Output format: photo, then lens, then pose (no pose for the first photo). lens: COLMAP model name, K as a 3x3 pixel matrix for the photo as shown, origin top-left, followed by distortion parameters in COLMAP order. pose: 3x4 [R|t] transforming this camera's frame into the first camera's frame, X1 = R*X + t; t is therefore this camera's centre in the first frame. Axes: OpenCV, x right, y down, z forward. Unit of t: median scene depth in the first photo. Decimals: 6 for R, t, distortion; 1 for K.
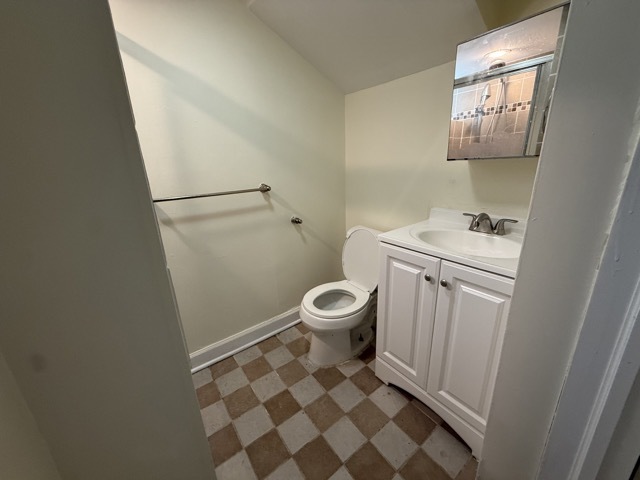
lens RADIAL K [[256.0, 0, 321.1], [0, 256.0, 239.2], [0, 0, 1]] dist [-0.009341, -0.000082]
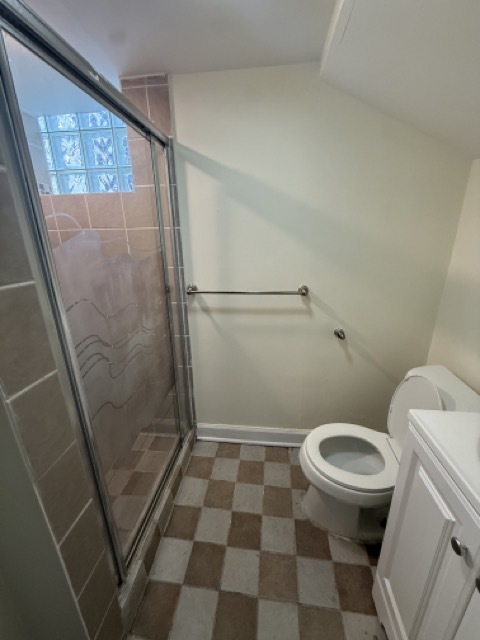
lens RADIAL K [[256.0, 0, 239.1], [0, 256.0, 318.1], [0, 0, 1]] dist [-0.009341, -0.000082]
pose [[0.712462, 0.235986, -0.660839, 0.233794], [-0.214199, 0.969945, 0.115436, -0.173370], [0.668219, 0.059307, 0.741597, 0.226983]]
